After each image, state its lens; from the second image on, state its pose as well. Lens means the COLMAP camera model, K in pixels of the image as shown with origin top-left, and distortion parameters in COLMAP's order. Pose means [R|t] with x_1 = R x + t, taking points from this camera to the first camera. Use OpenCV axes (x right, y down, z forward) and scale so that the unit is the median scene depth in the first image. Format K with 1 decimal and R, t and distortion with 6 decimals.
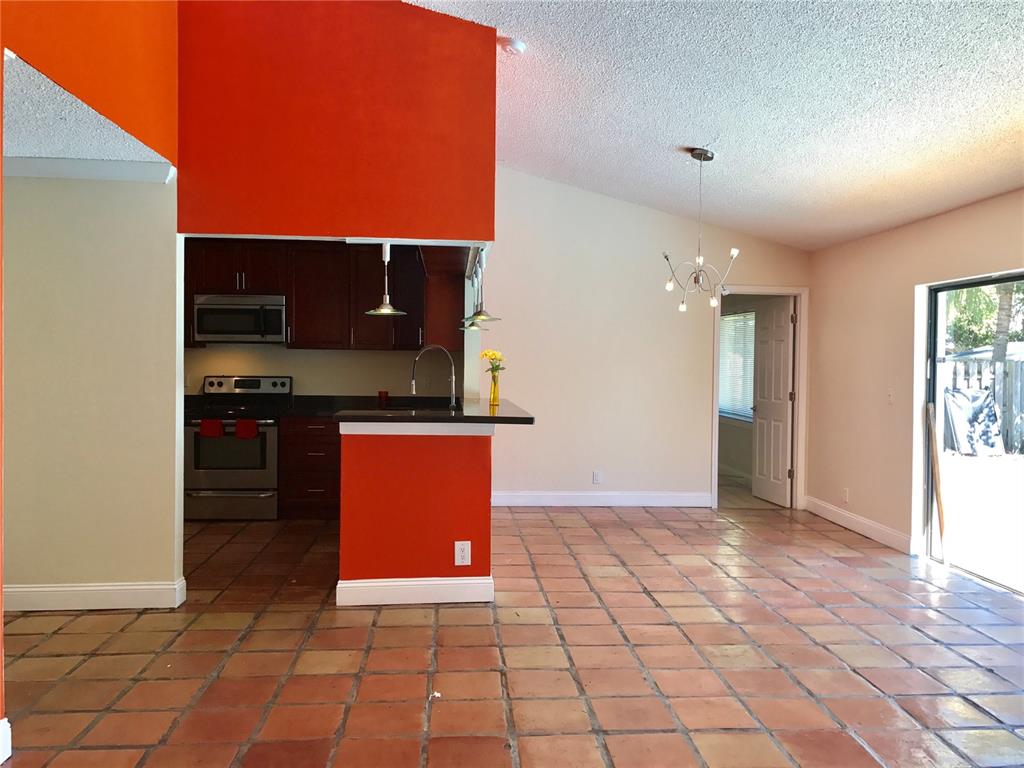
lens RADIAL K [[847.7, 0, 514.8], [0, 847.7, 377.0], [0, 0, 1]] dist [0.106553, 0.009947]
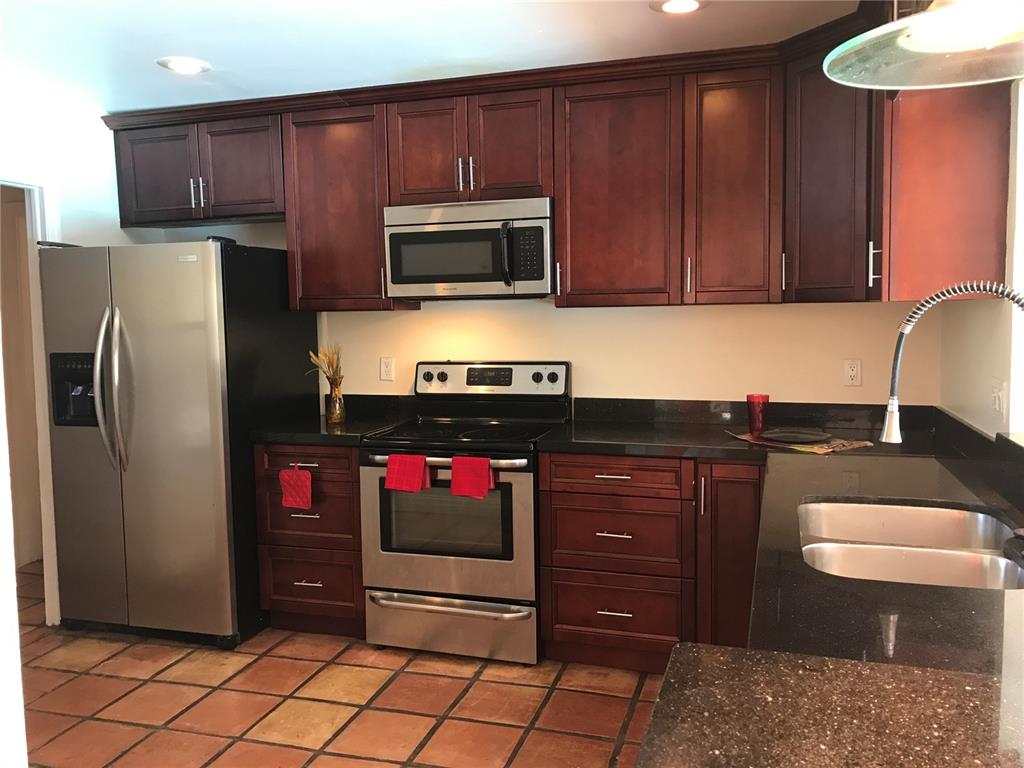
lens RADIAL K [[847.7, 0, 516.9], [0, 847.7, 379.1], [0, 0, 1]] dist [0.106553, 0.009947]
pose [[0.926179, 0.005035, -0.377051, -0.103226], [0.018630, 0.998079, 0.059090, -0.021249], [0.376624, -0.061752, 0.924306, 0.539206]]
